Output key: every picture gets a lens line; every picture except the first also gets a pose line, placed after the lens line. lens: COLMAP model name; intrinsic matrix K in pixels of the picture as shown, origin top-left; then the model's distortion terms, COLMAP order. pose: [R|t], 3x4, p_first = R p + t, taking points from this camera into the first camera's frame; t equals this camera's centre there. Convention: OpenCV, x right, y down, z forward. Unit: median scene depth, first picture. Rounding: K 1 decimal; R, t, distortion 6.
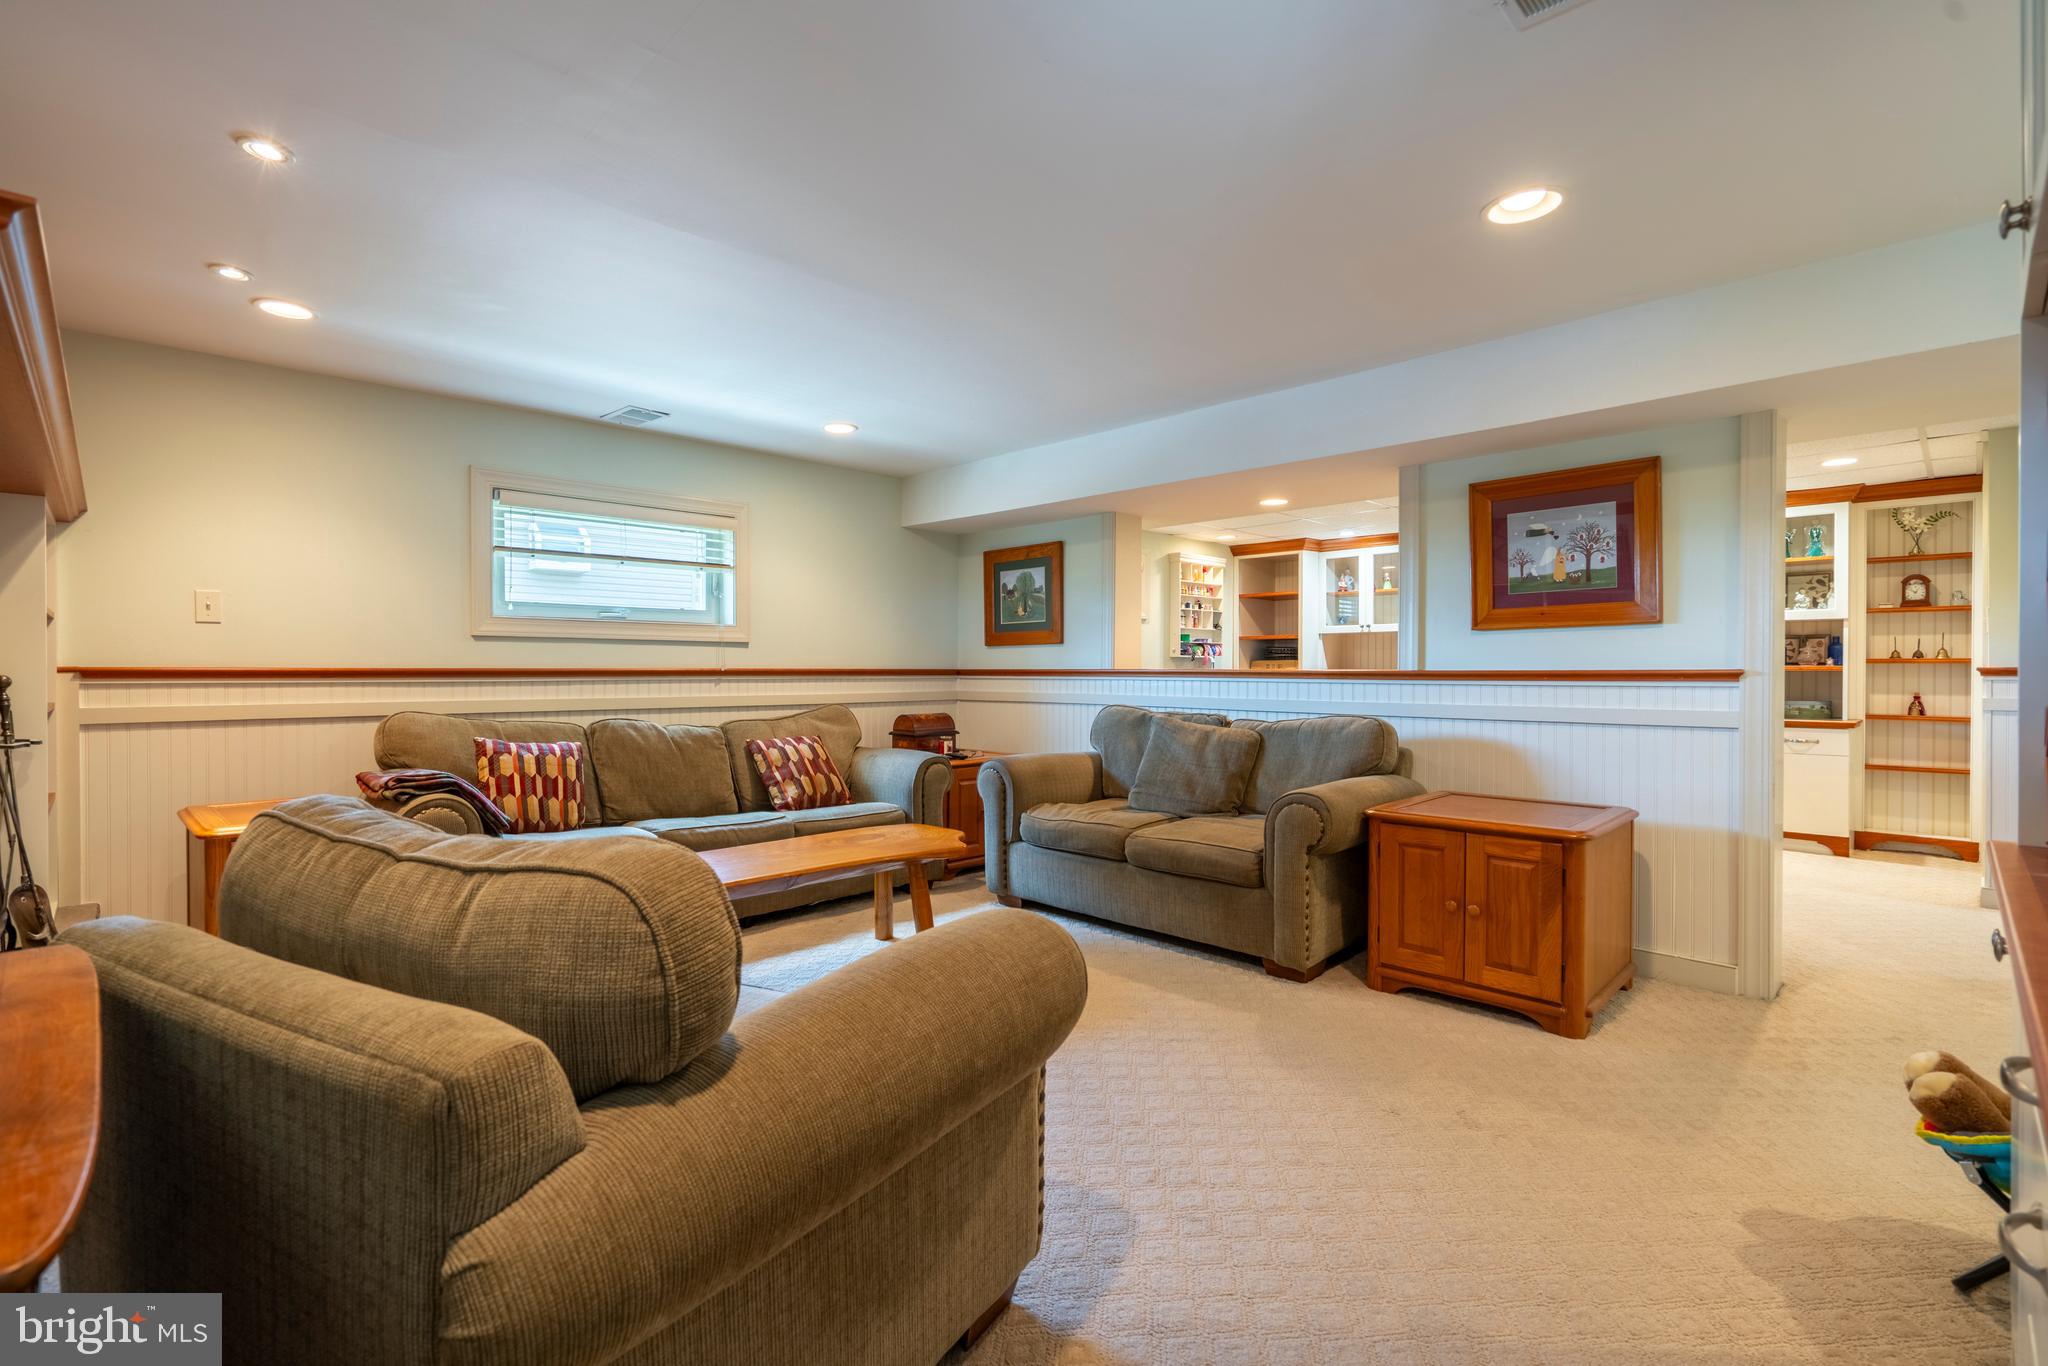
lens RADIAL K [[929.5, 0, 1002.9], [0, 929.5, 654.5], [0, 0, 1]] dist [-0.011936, 0.006500]
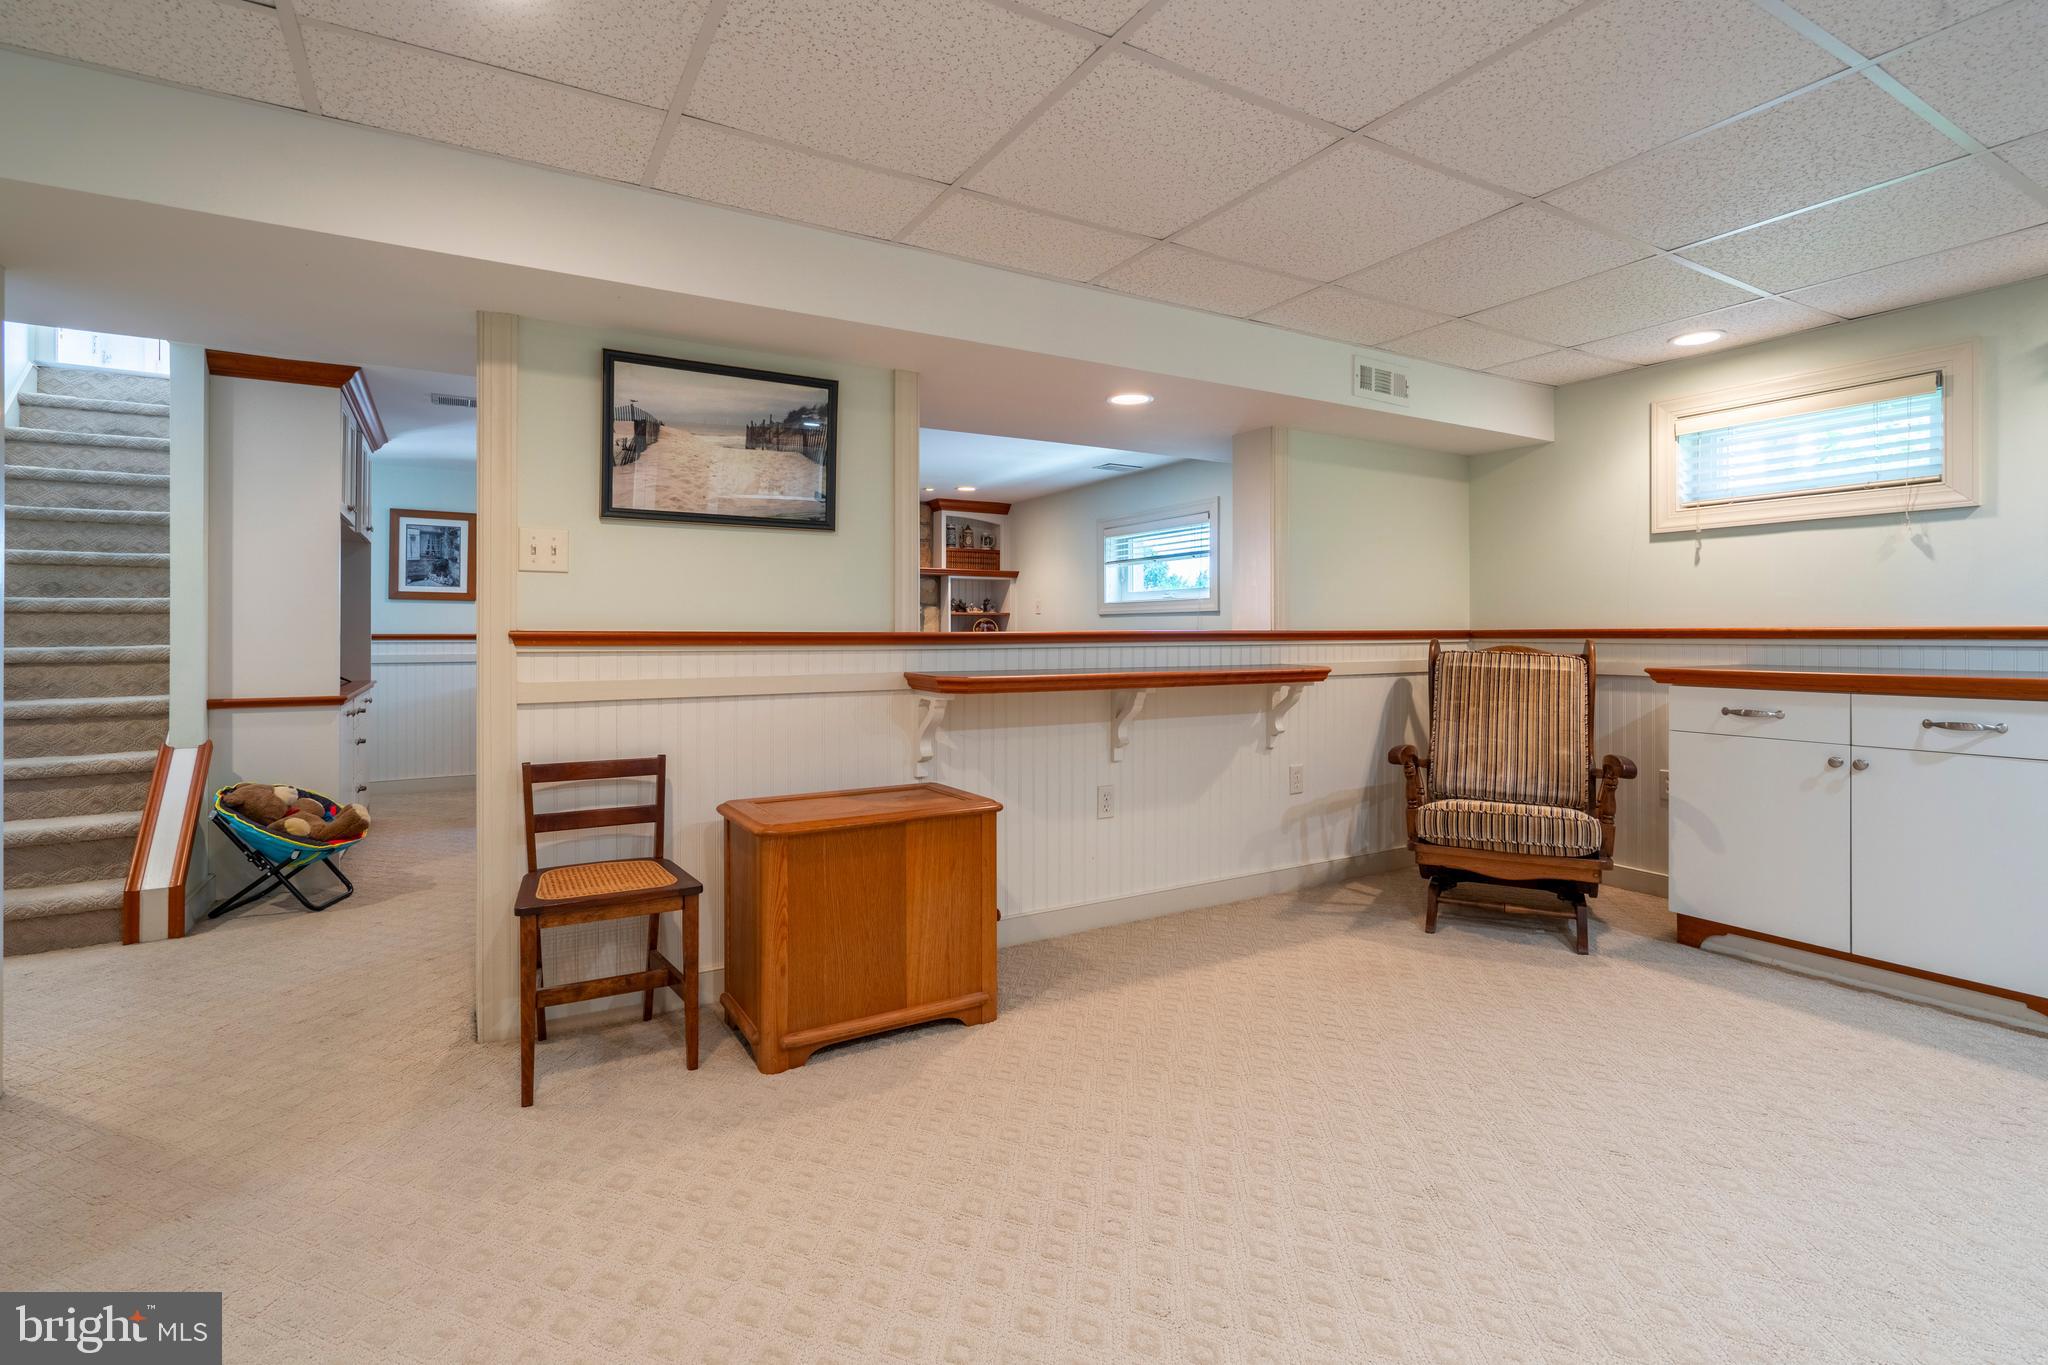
lens RADIAL K [[929.5, 0, 1063.7], [0, 929.5, 632.9], [0, 0, 1]] dist [-0.011936, 0.006500]
pose [[-0.190388, -0.003898, -0.981701, 1.148247], [0.020942, 0.999748, -0.008031, 0.026069], [0.981486, -0.022088, -0.190258, 1.235103]]
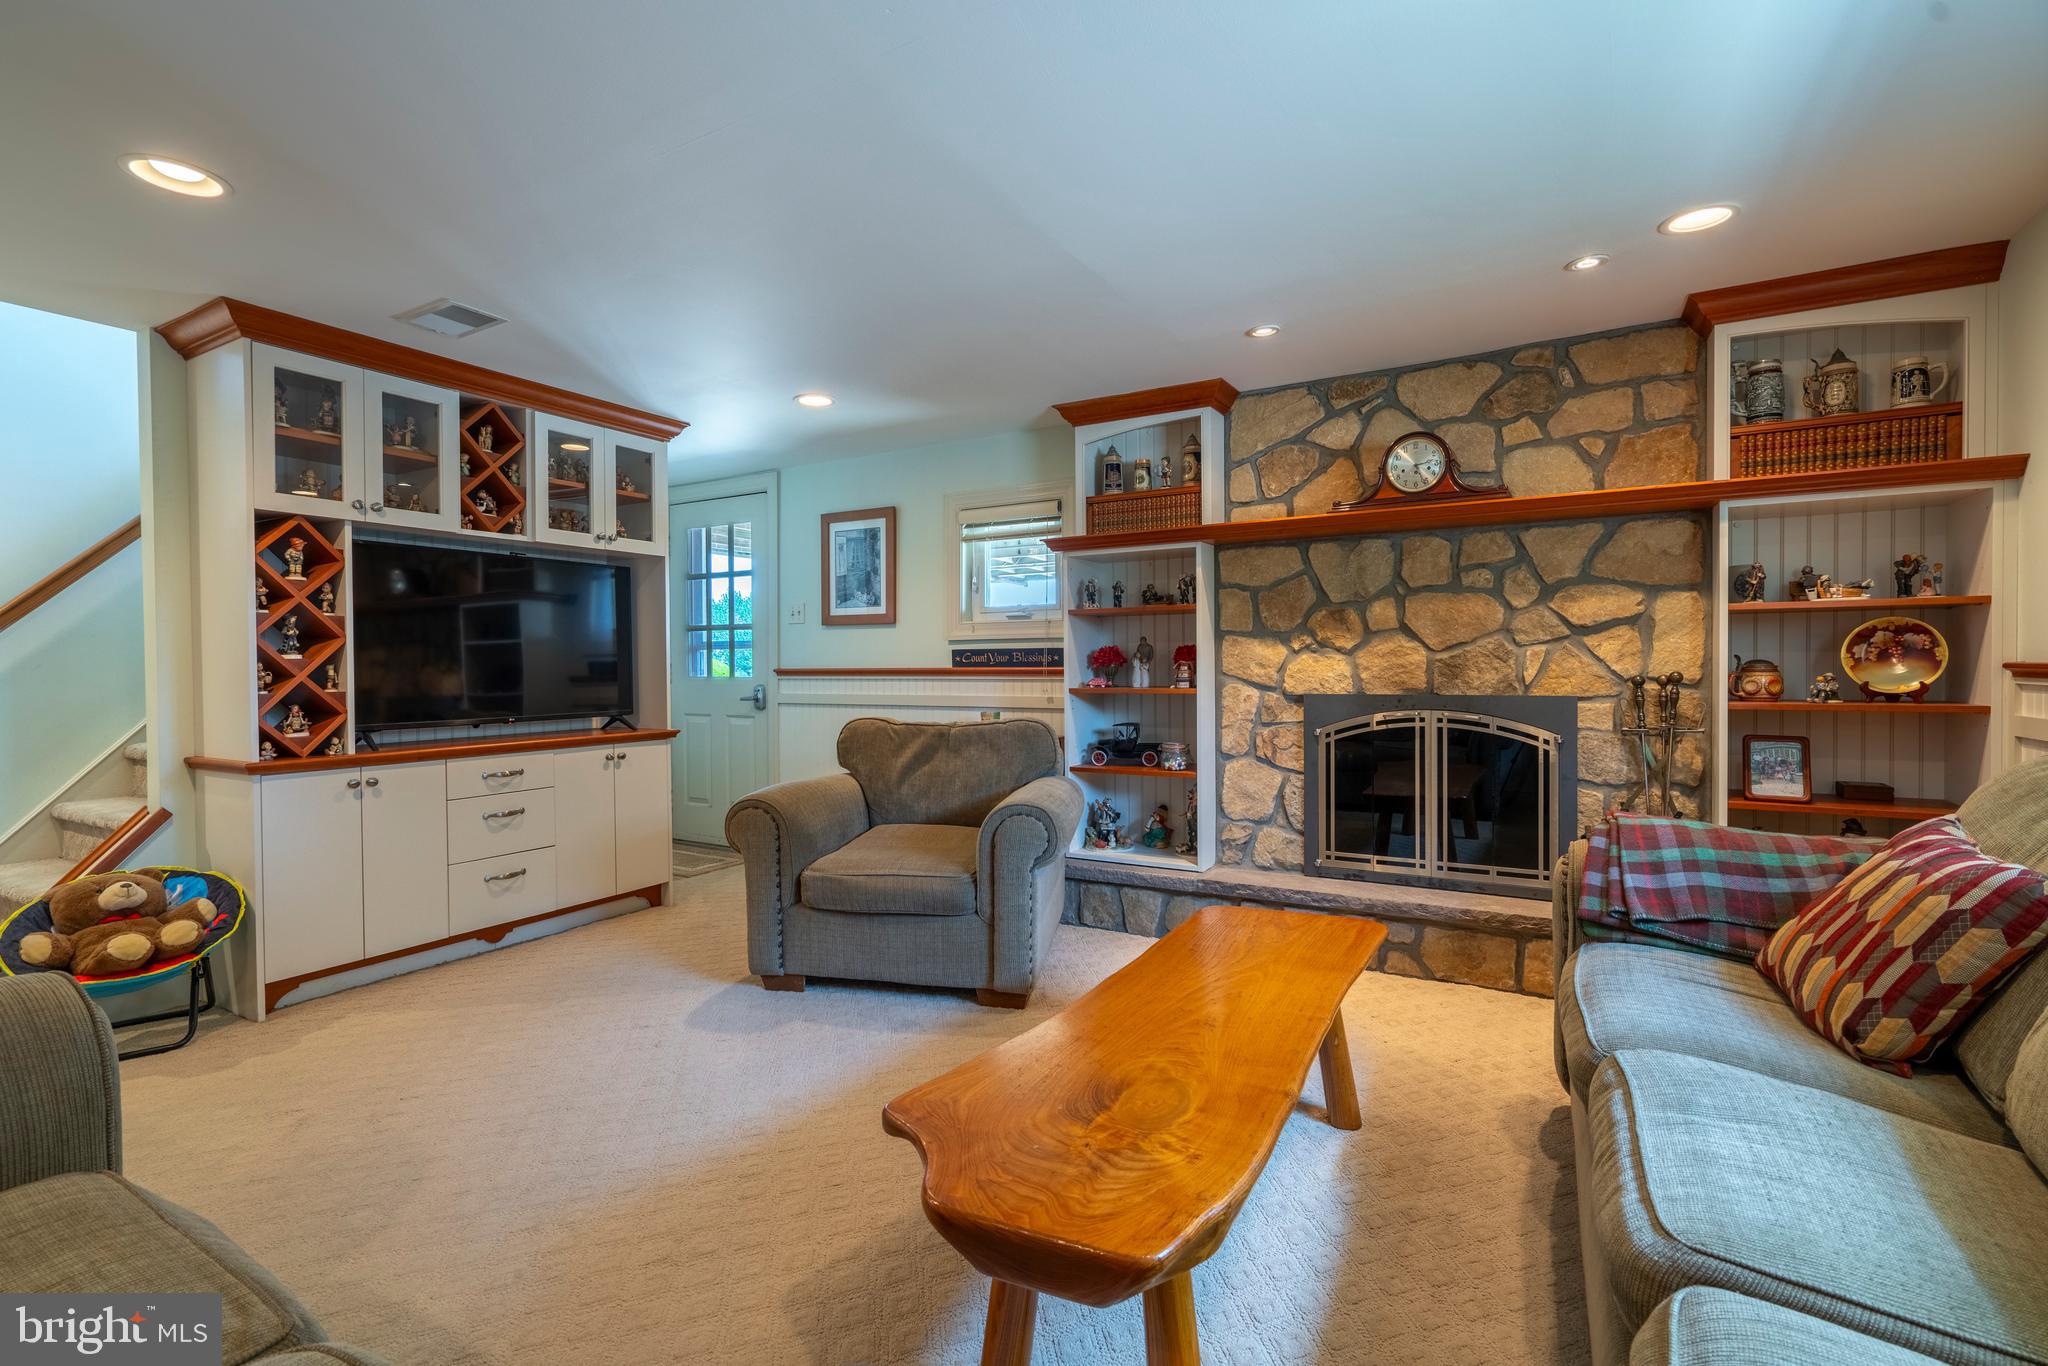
lens RADIAL K [[929.5, 0, 1028.0], [0, 929.5, 686.1], [0, 0, 1]] dist [-0.011936, 0.006500]
pose [[-0.959846, 0.012504, -0.280247, 0.008074], [0.011460, 0.999920, 0.005365, 0.014692], [0.280292, 0.001938, -0.959913, 1.152987]]
